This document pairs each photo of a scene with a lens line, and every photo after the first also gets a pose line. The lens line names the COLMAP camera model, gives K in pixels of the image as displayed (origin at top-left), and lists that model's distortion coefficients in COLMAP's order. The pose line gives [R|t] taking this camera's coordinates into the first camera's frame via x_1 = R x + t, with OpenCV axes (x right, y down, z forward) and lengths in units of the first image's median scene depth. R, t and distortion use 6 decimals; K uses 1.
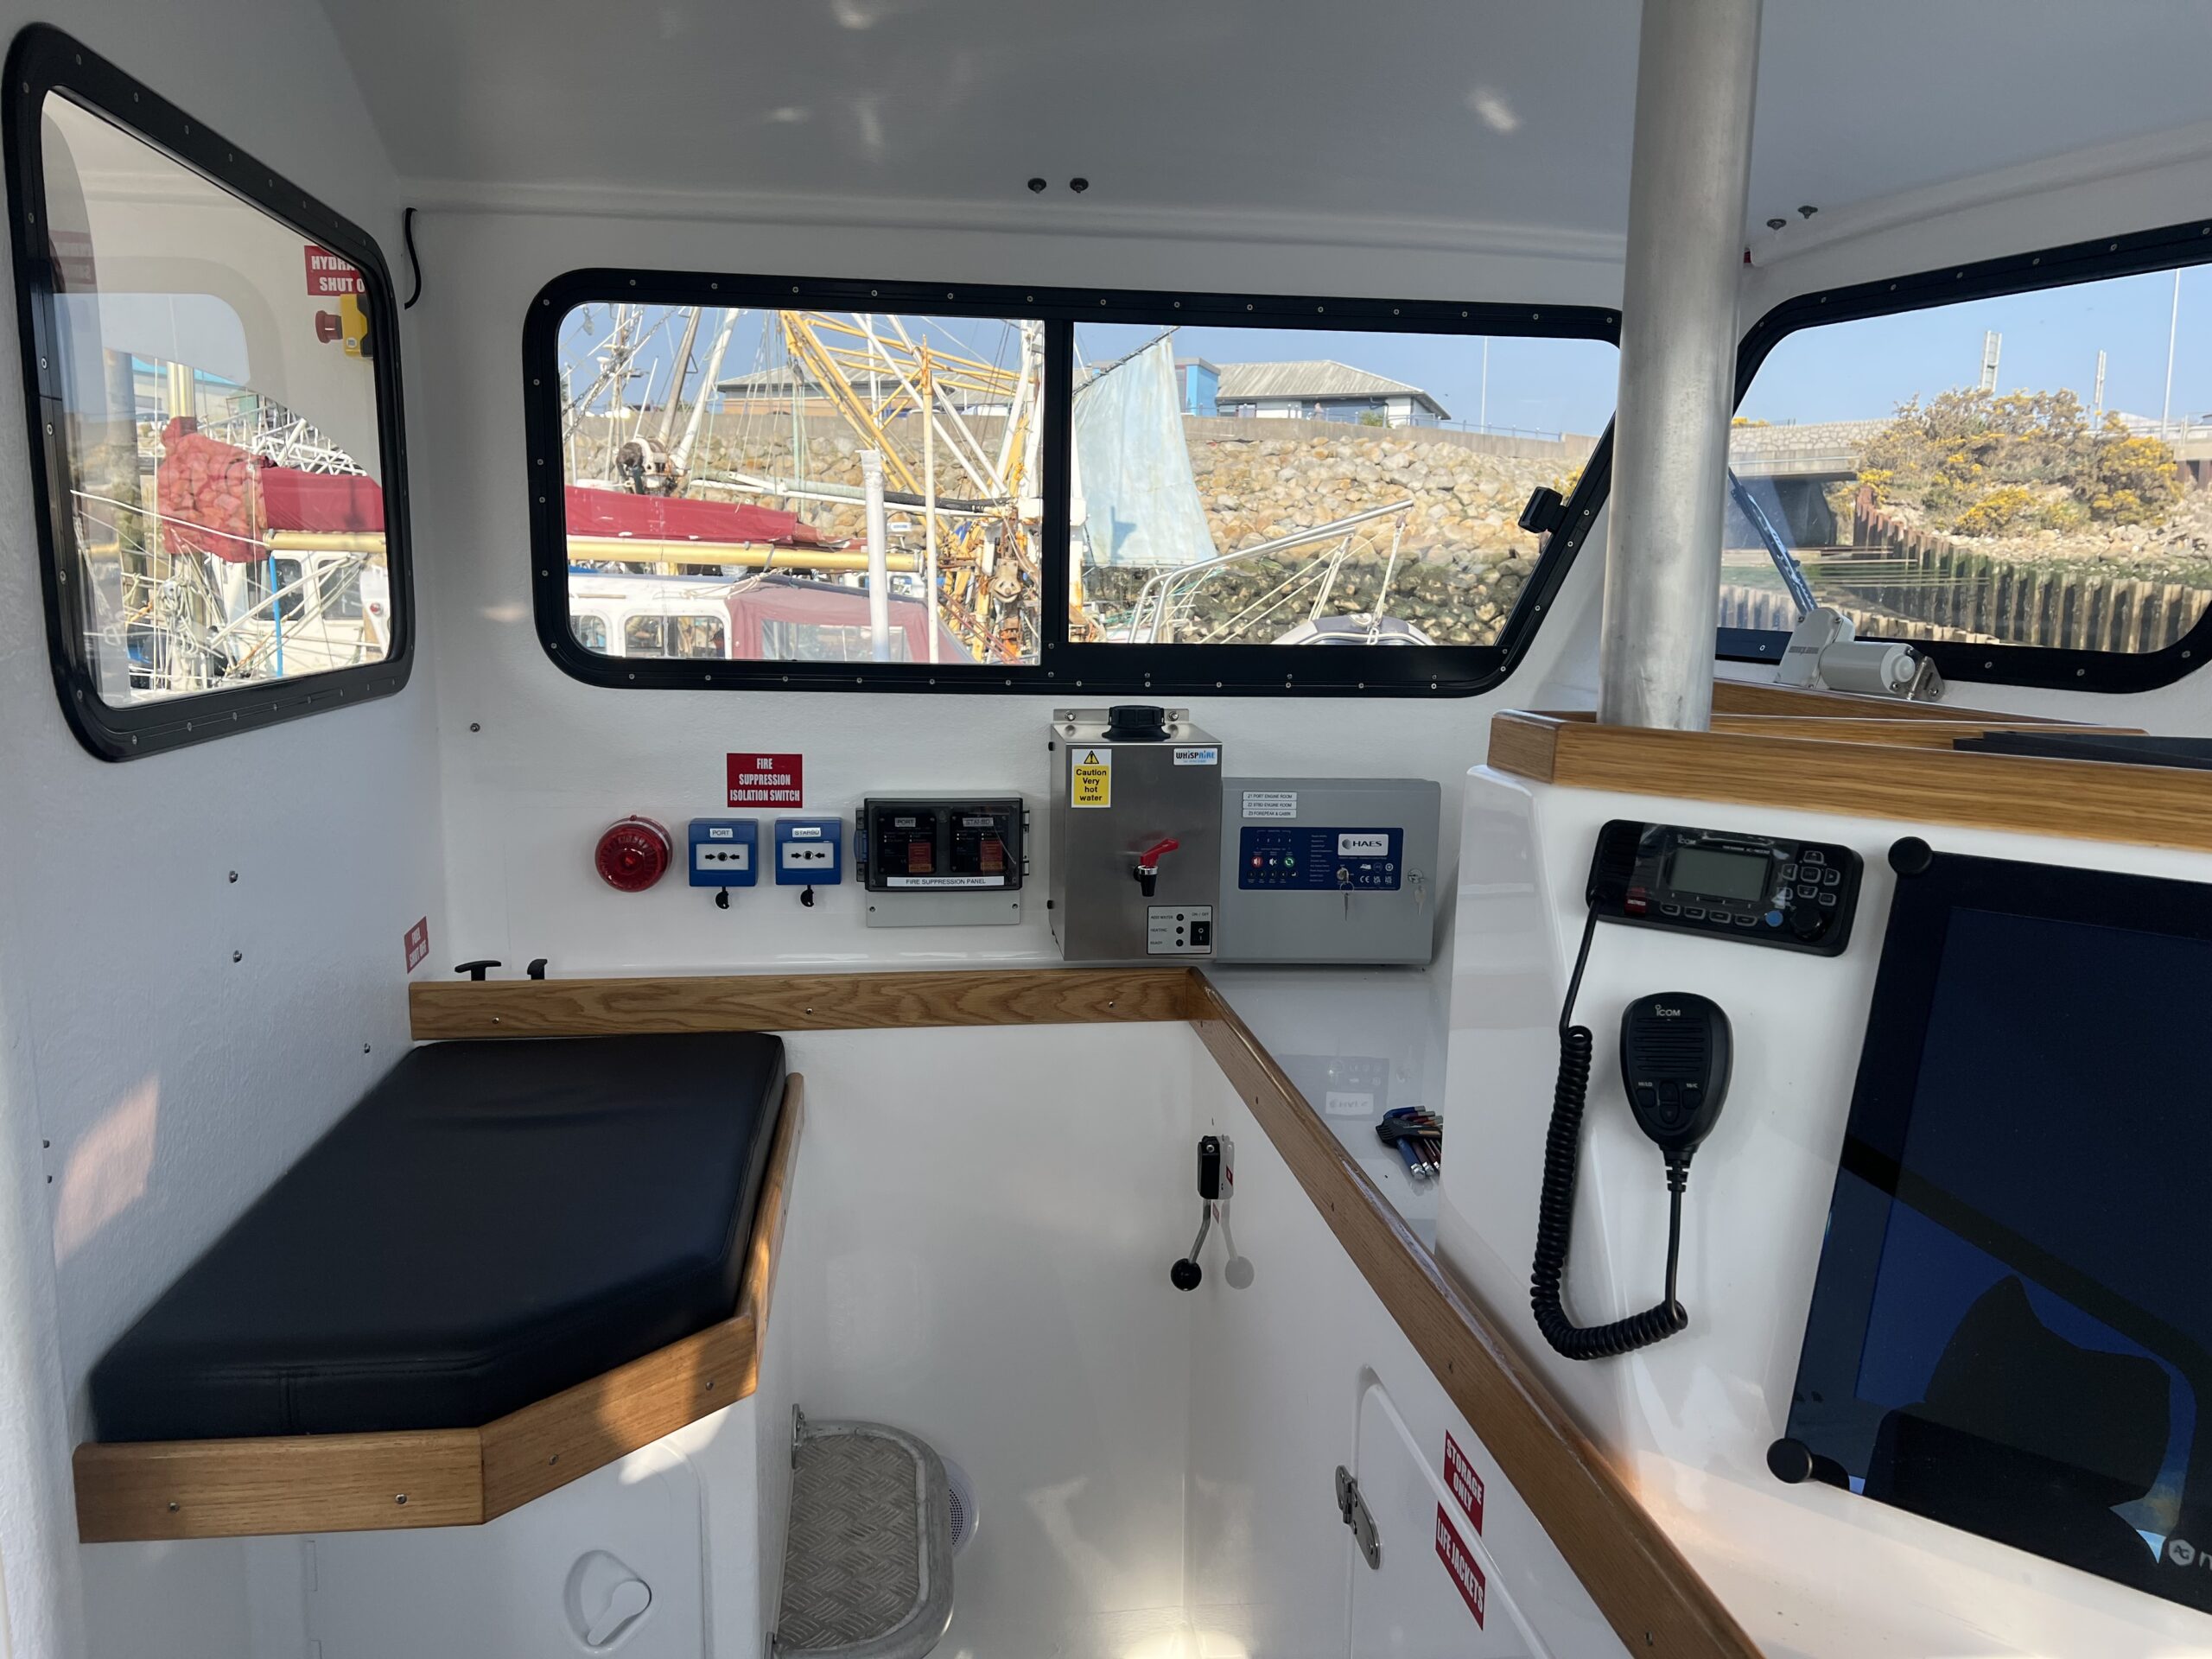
lens RADIAL K [[1662.8, 0, 1091.9], [0, 1662.8, 844.0], [0, 0, 1]] dist [0.050293, -0.060356]
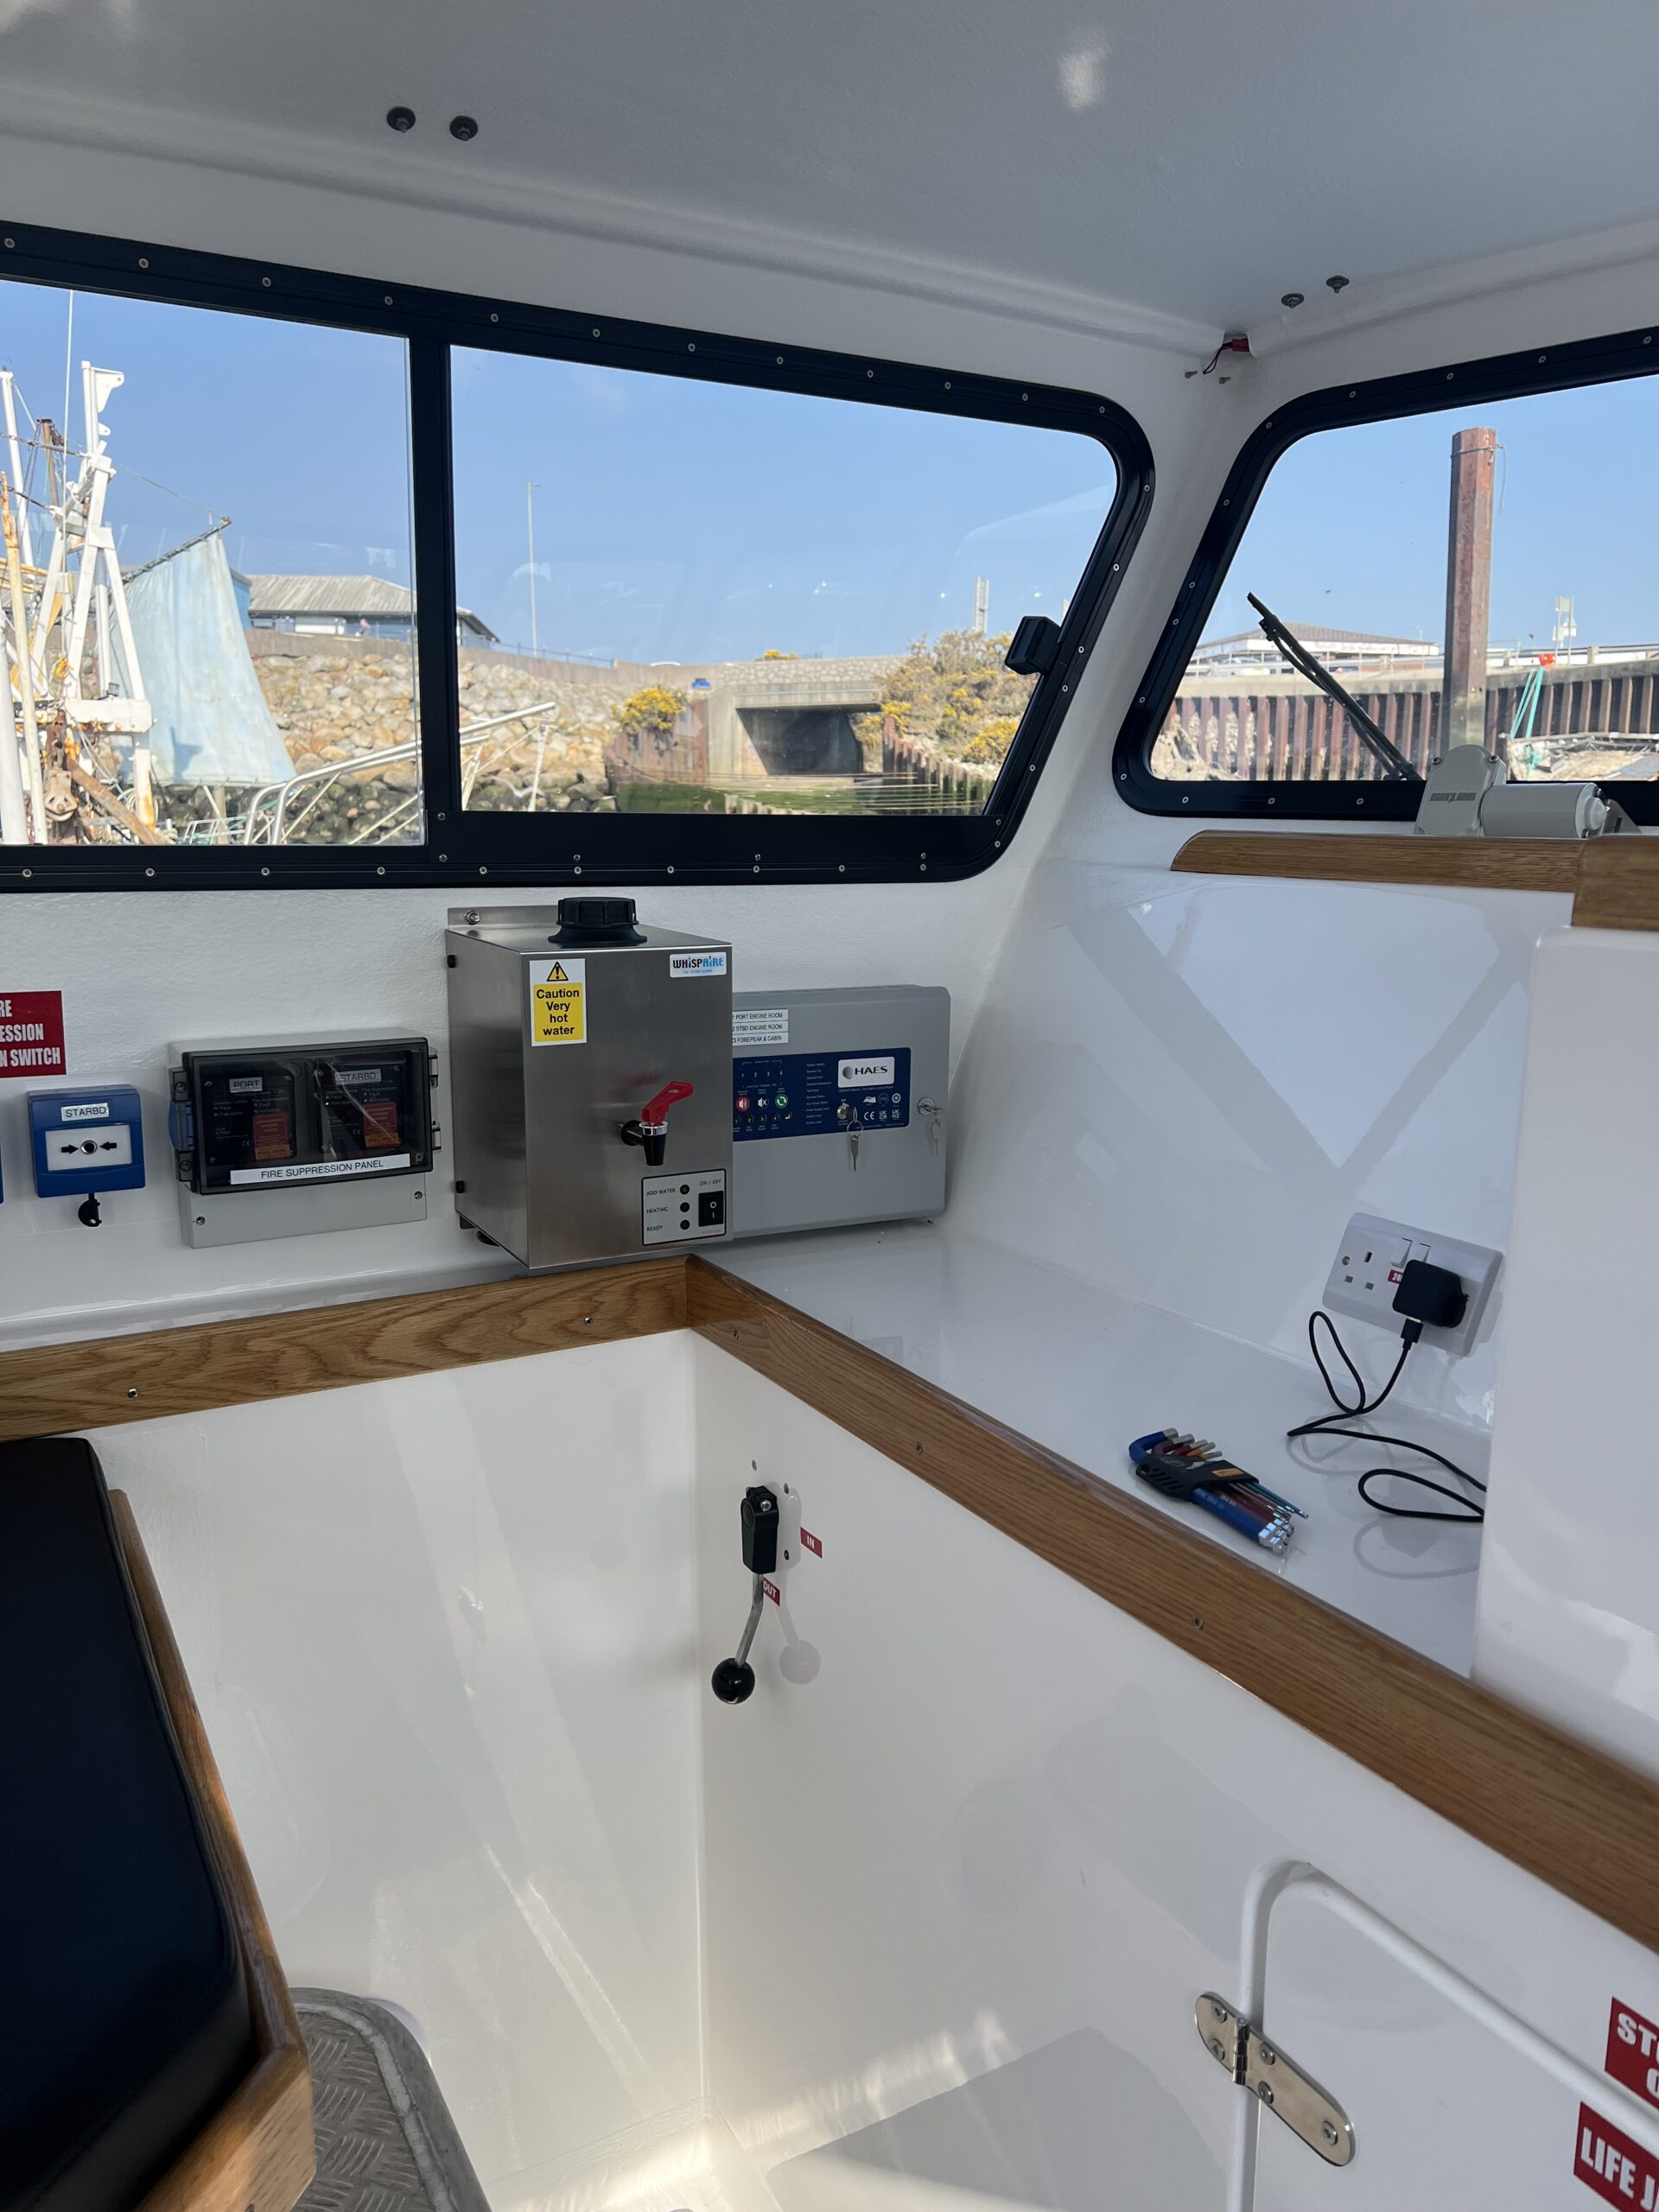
lens RADIAL K [[1662.8, 0, 814.8], [0, 1662.8, 1110.9], [0, 0, 1]] dist [0.050293, -0.060356]
pose [[0.925923, -0.076198, 0.369946, -0.152998], [0.067489, 0.997054, 0.036449, -0.012050], [-0.371633, -0.008781, 0.928338, 0.303688]]
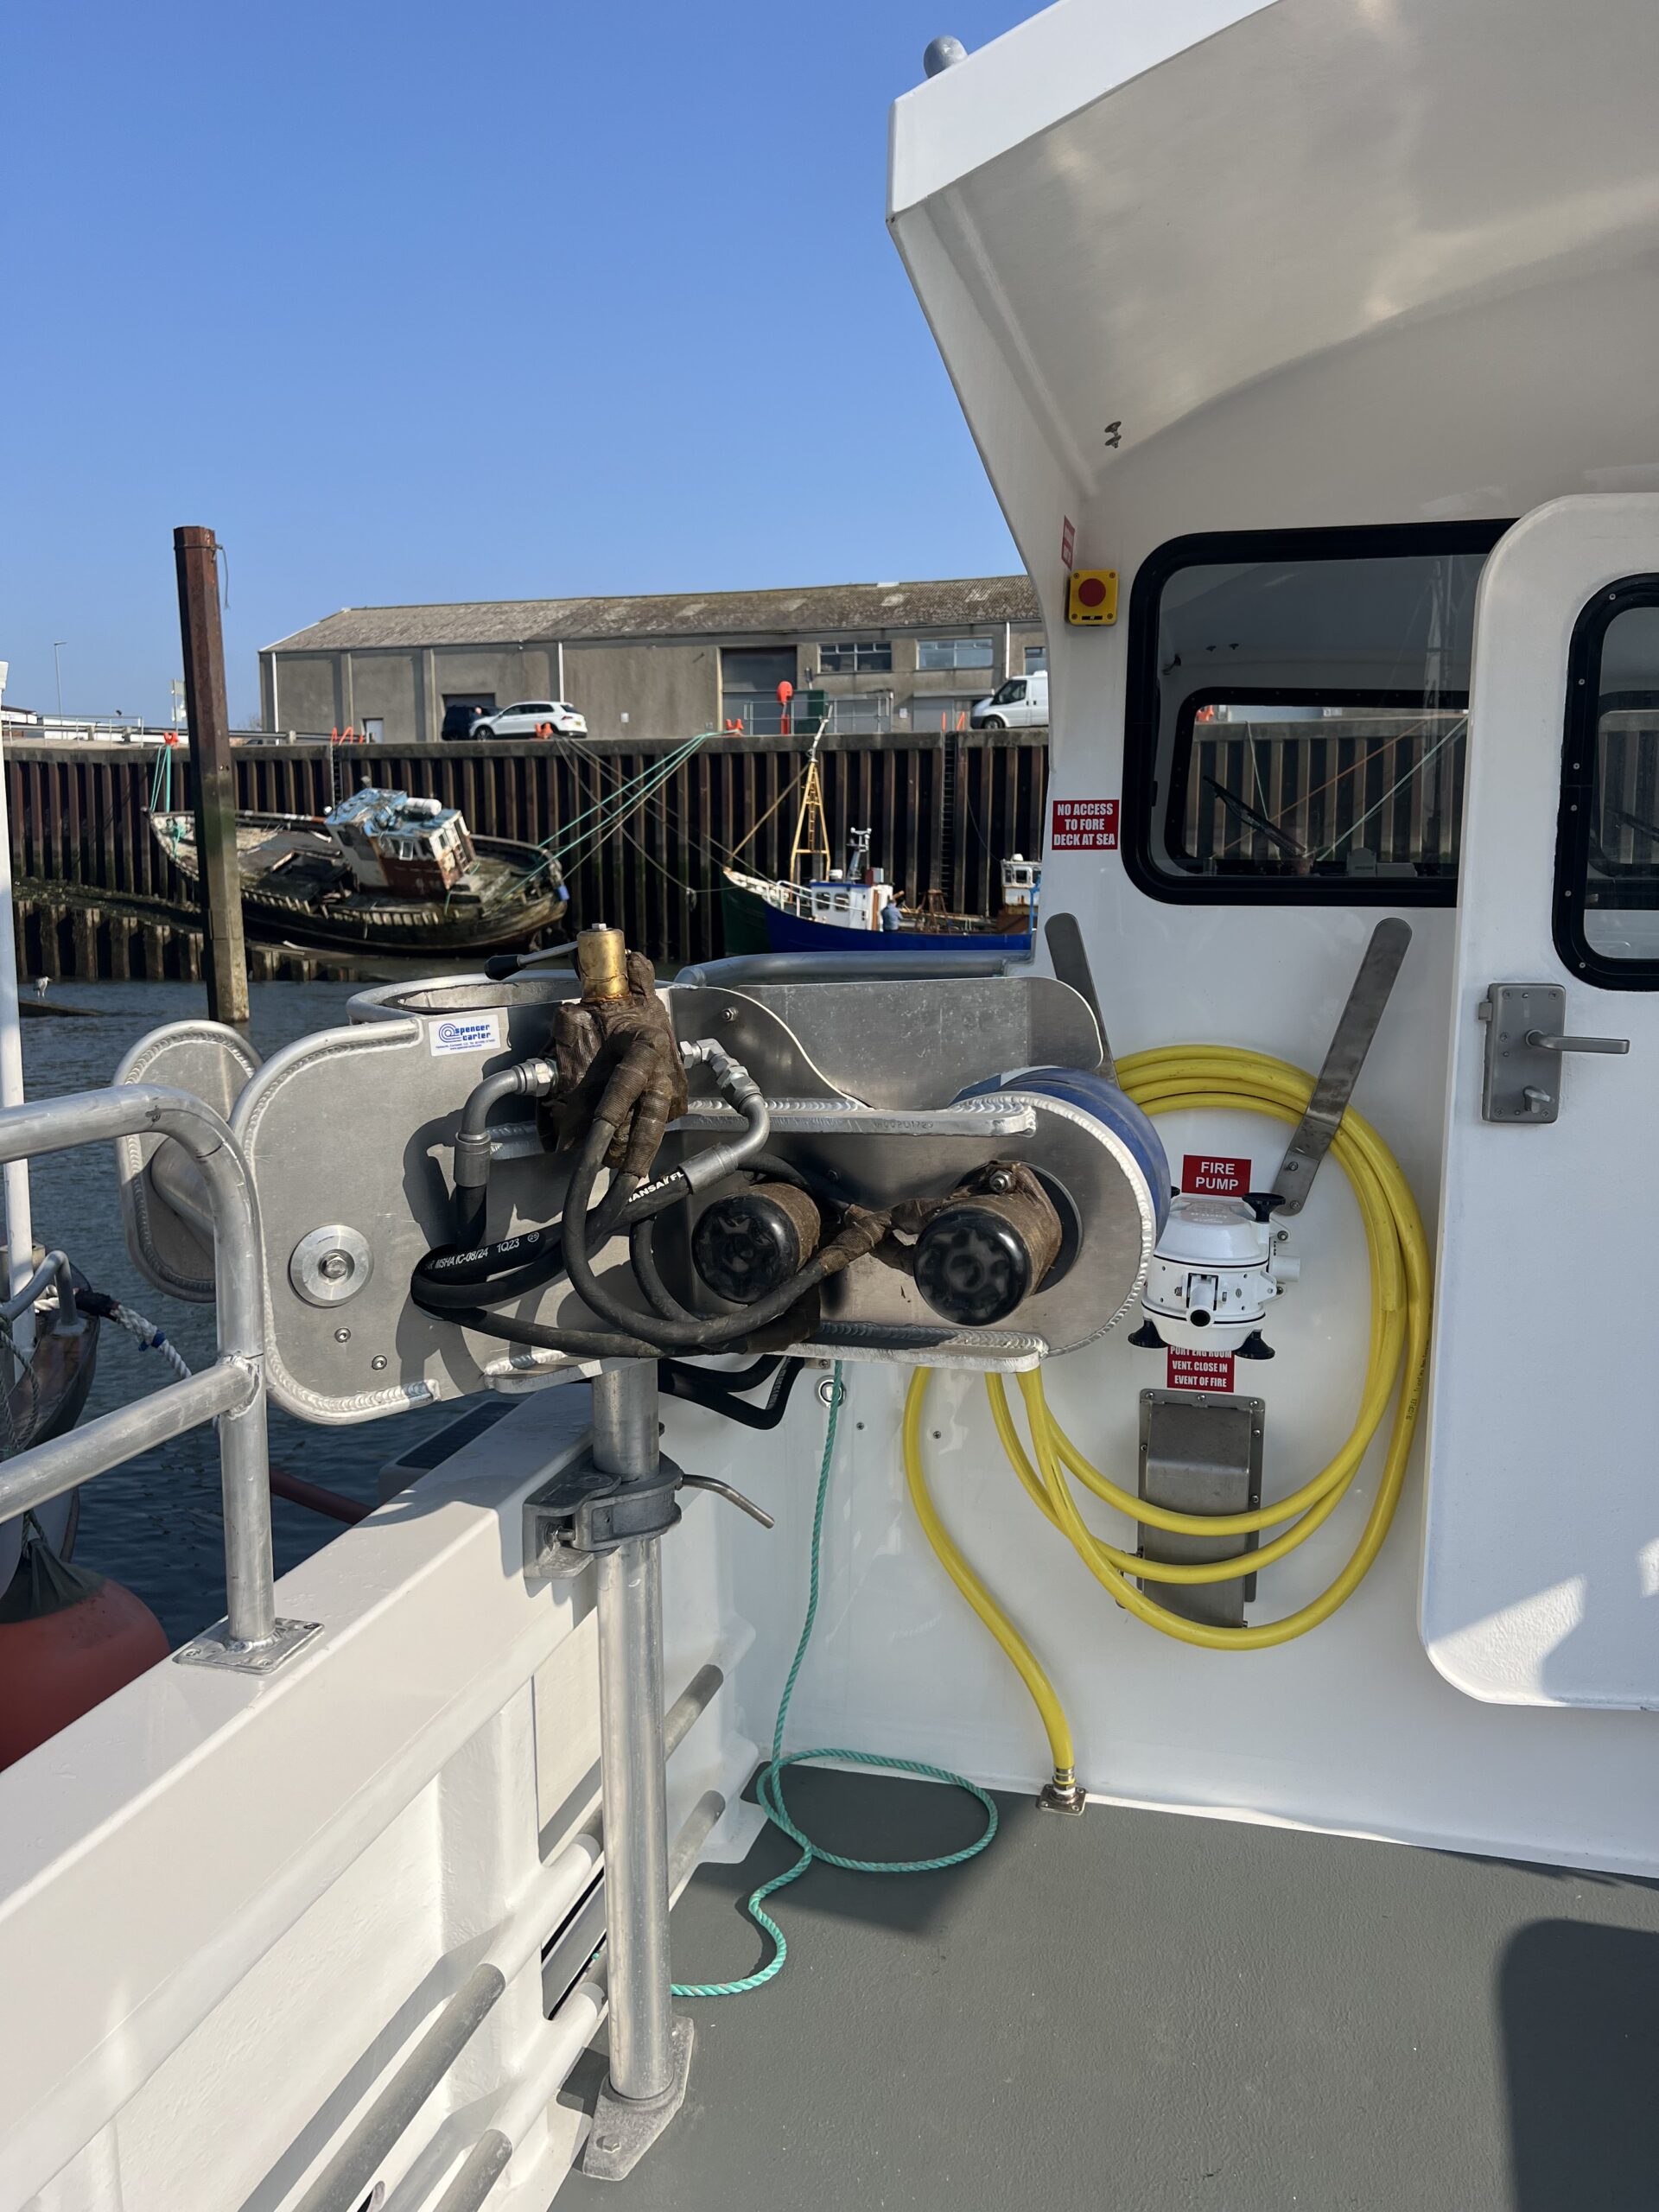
lens RADIAL K [[1662.8, 0, 830.3], [0, 1662.8, 1110.4], [0, 0, 1]] dist [0.050293, -0.060356]
pose [[0.362365, -0.129061, 0.923057, -1.559954], [0.139543, 0.986716, 0.083181, -0.071842], [-0.921531, 0.098664, 0.375561, 0.770108]]
